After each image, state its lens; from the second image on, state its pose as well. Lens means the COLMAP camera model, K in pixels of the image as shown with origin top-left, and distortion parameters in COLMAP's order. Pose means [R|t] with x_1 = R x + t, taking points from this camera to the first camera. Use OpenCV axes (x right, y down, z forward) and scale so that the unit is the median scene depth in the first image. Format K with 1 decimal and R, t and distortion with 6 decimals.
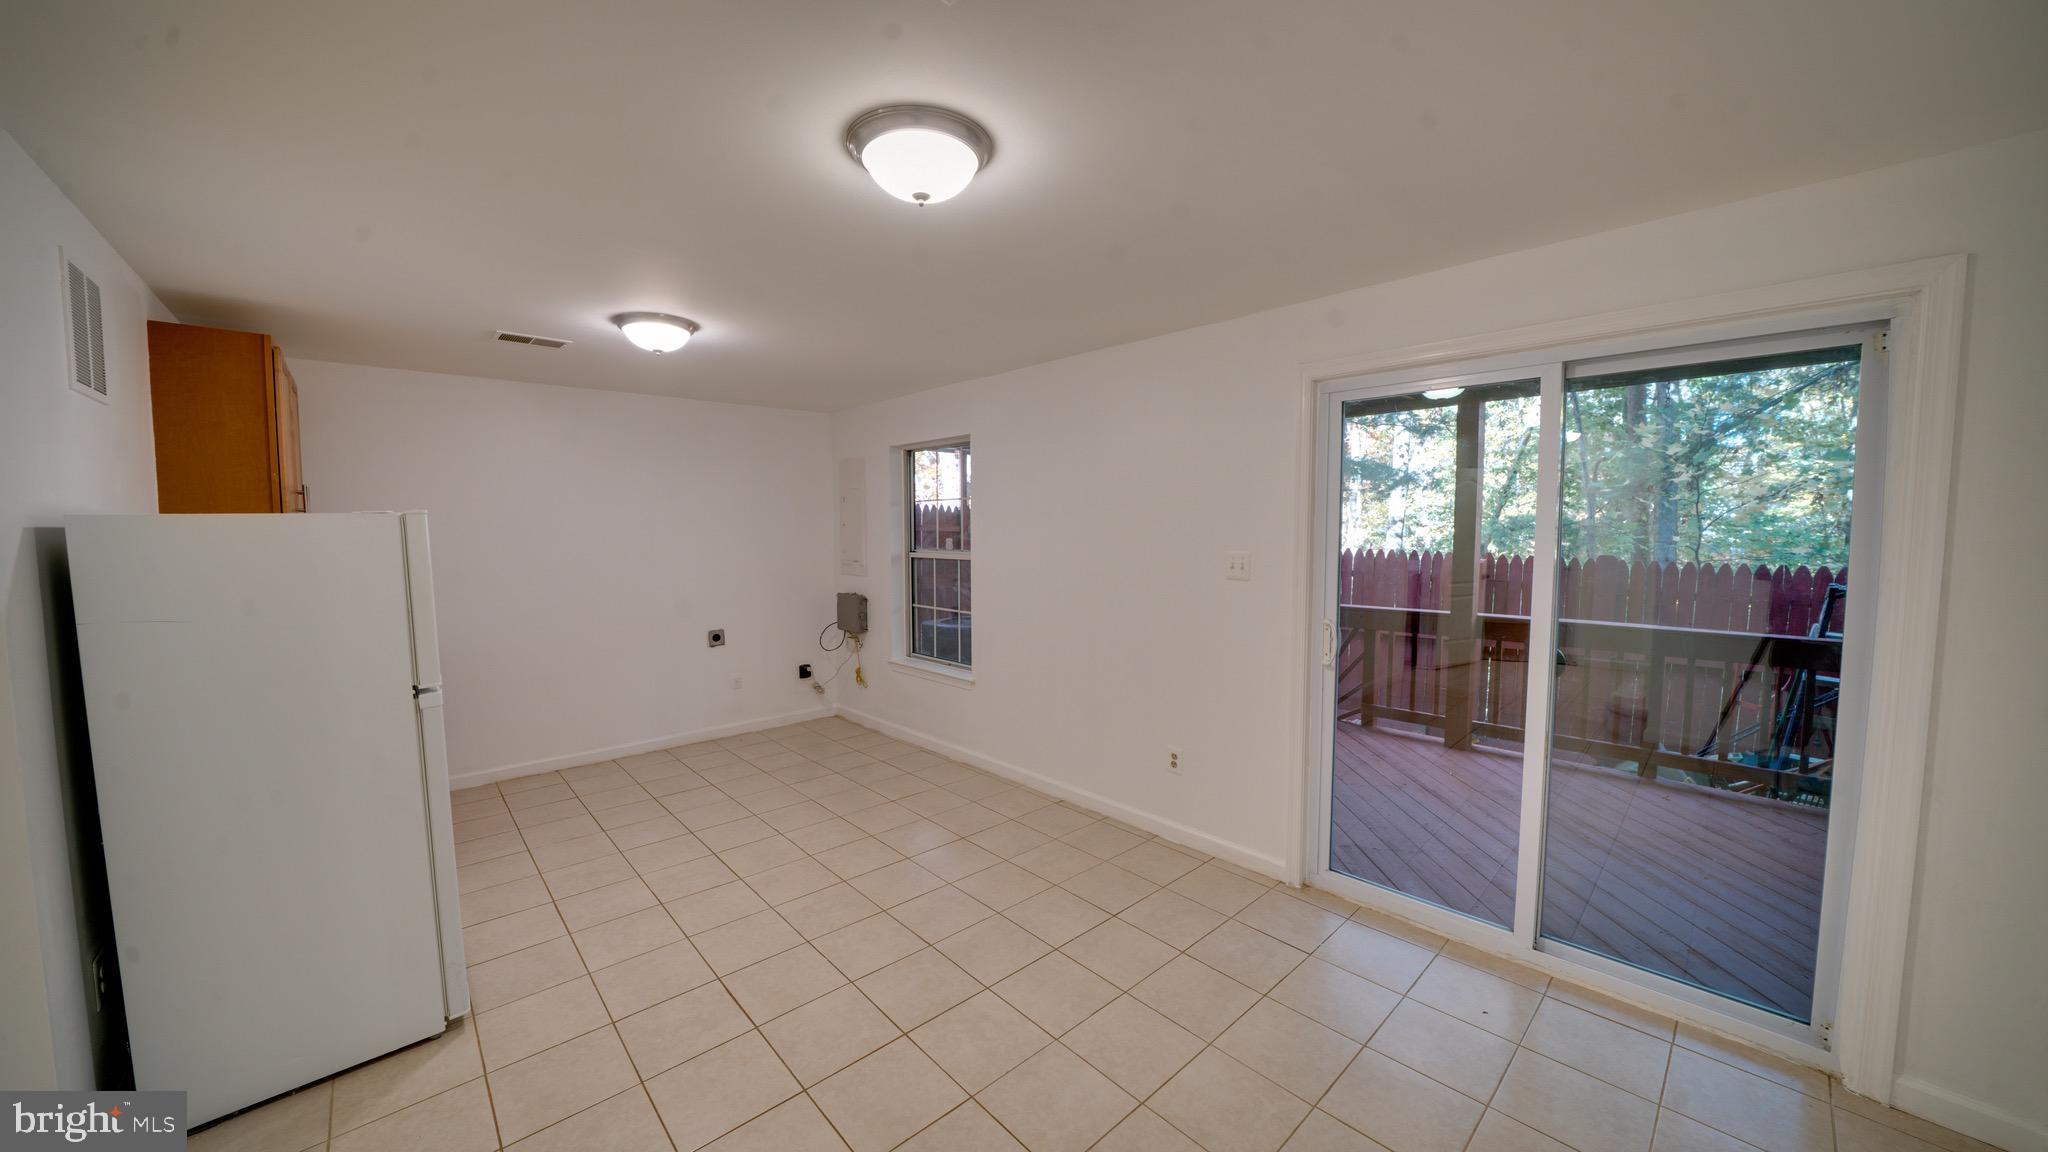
lens RADIAL K [[708.8, 0, 1022.0], [0, 708.8, 584.5], [0, 0, 1]] dist [-0.022033, -0.000209]
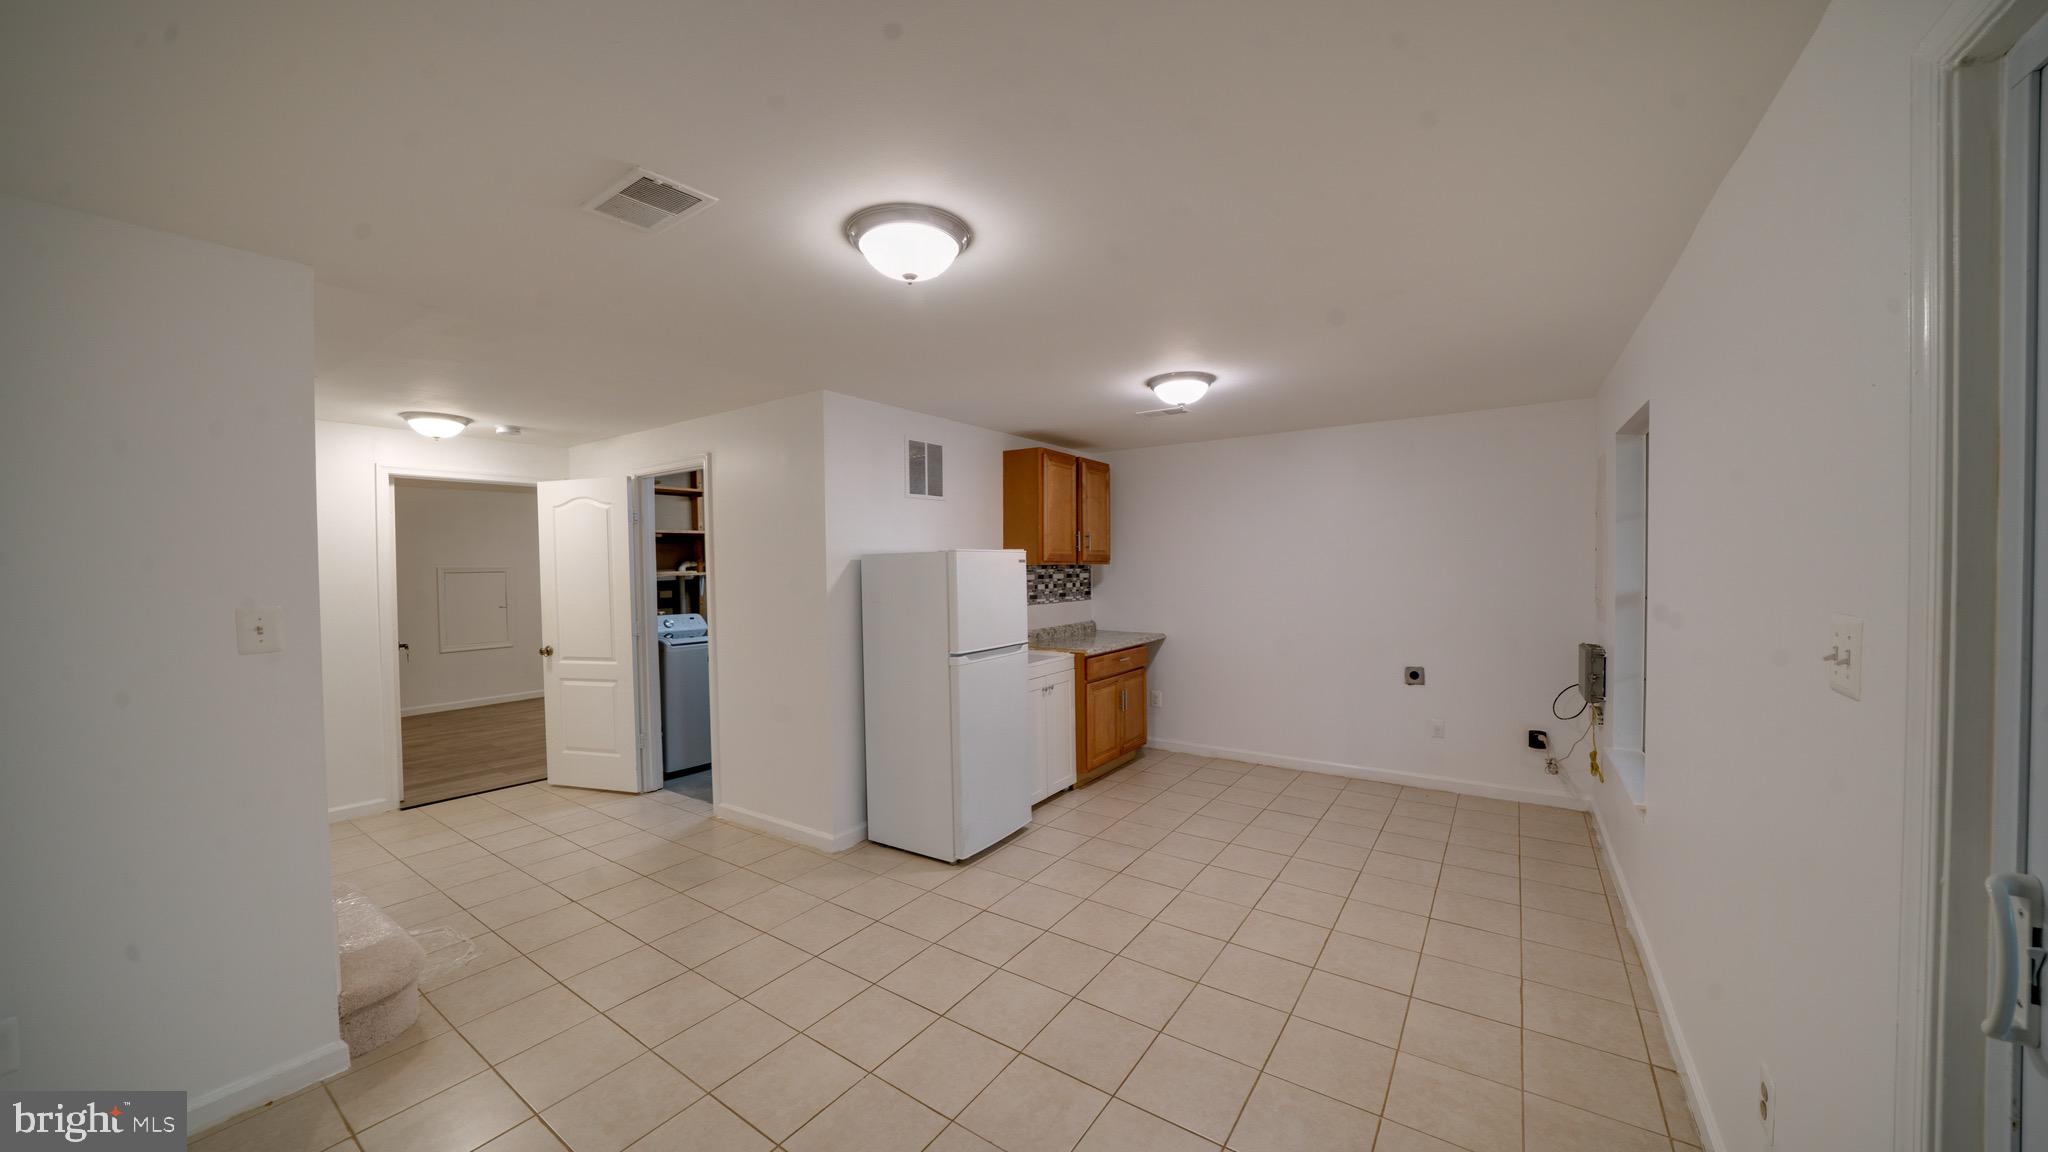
lens RADIAL K [[708.8, 0, 1033.0], [0, 708.8, 558.3], [0, 0, 1]] dist [-0.022033, -0.000209]
pose [[0.237522, 0.003050, -0.971377, 0.338262], [-0.071522, 0.997336, -0.014358, -0.027812], [0.968745, 0.072886, 0.237108, 0.293203]]
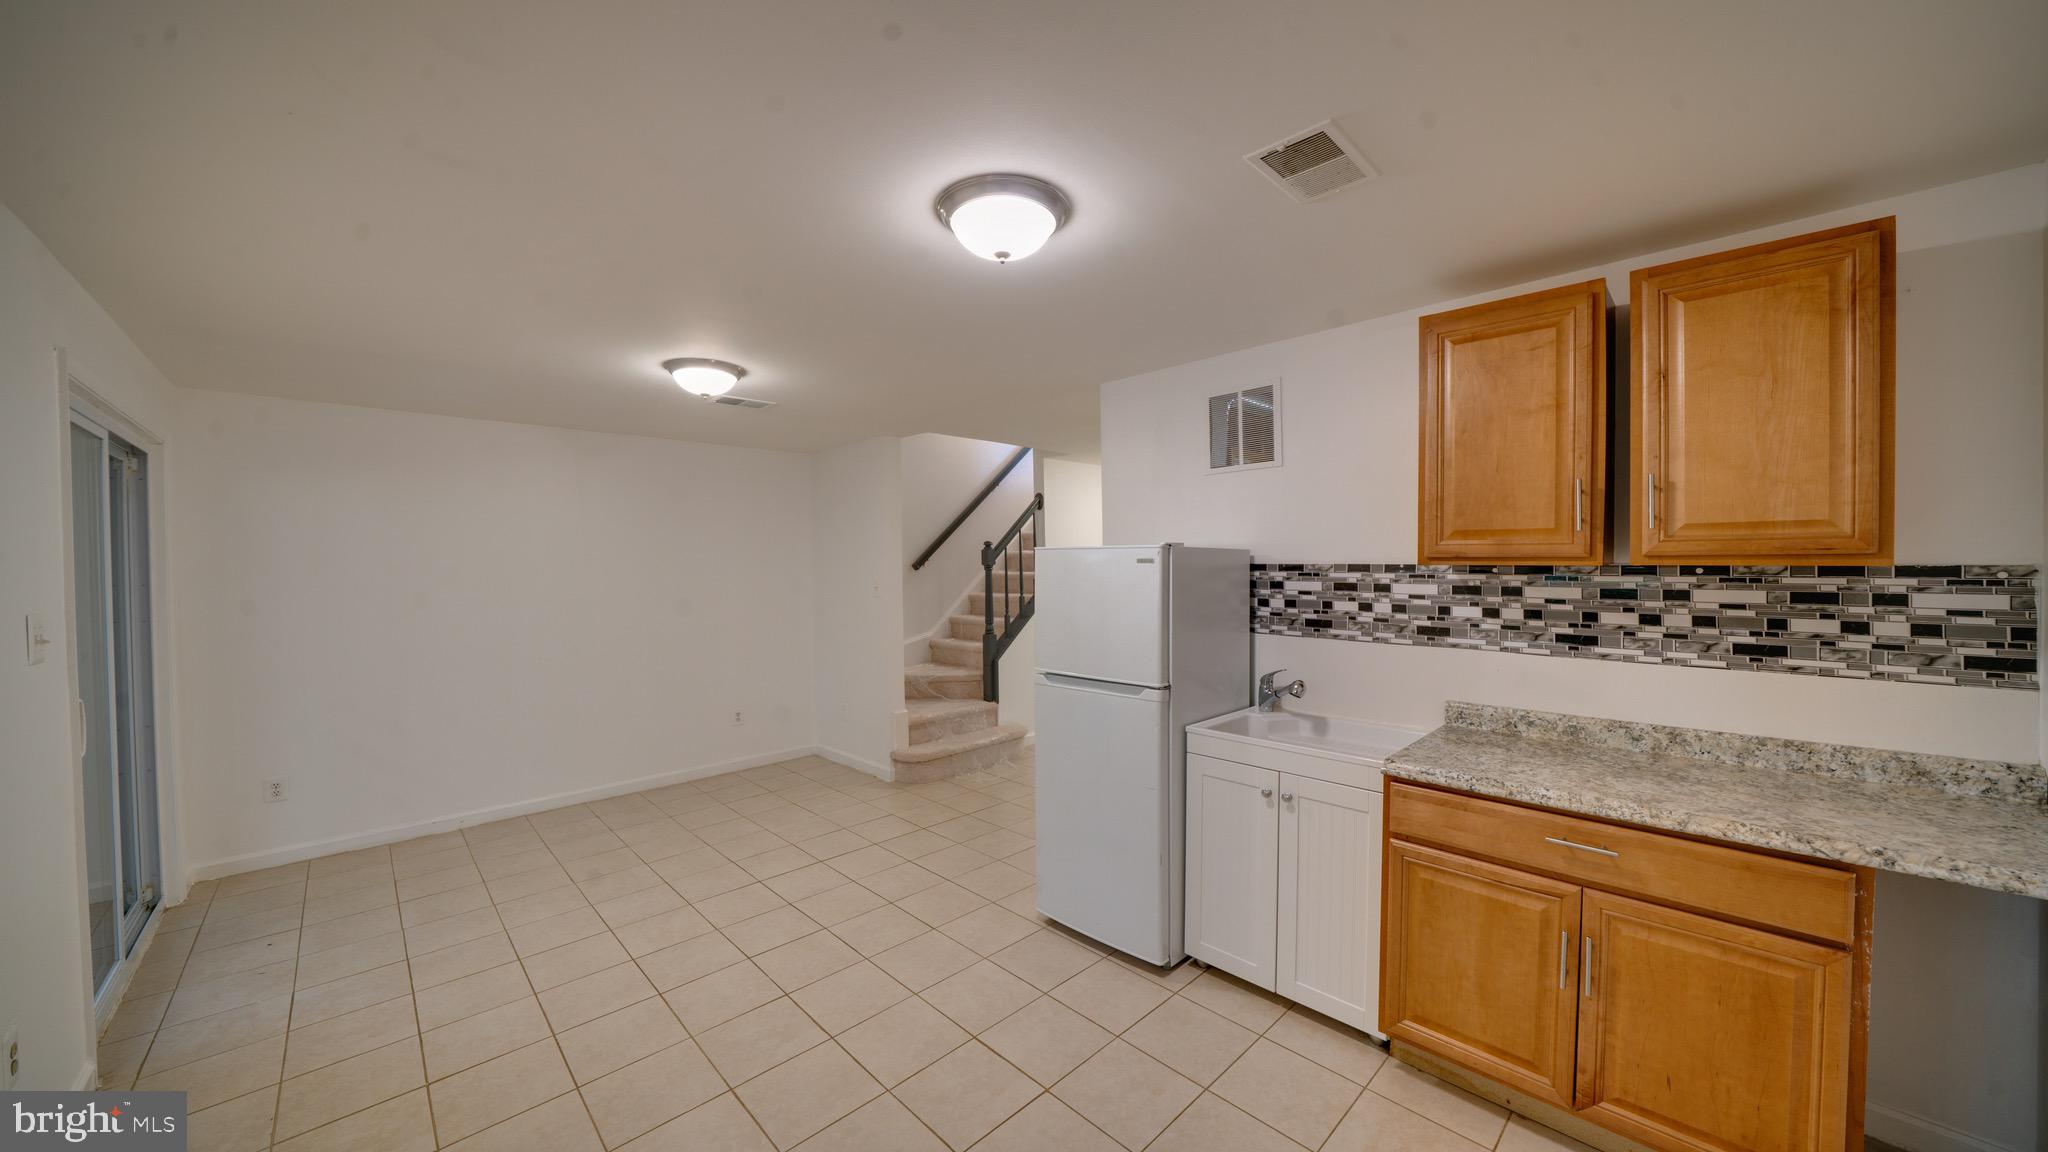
lens RADIAL K [[708.8, 0, 1030.8], [0, 708.8, 582.5], [0, 0, 1]] dist [-0.022033, -0.000209]
pose [[-0.999081, 0.011536, -0.041277, -0.299552], [0.007473, 0.995229, 0.097280, -0.066264], [0.042202, 0.096882, -0.994401, 0.947357]]
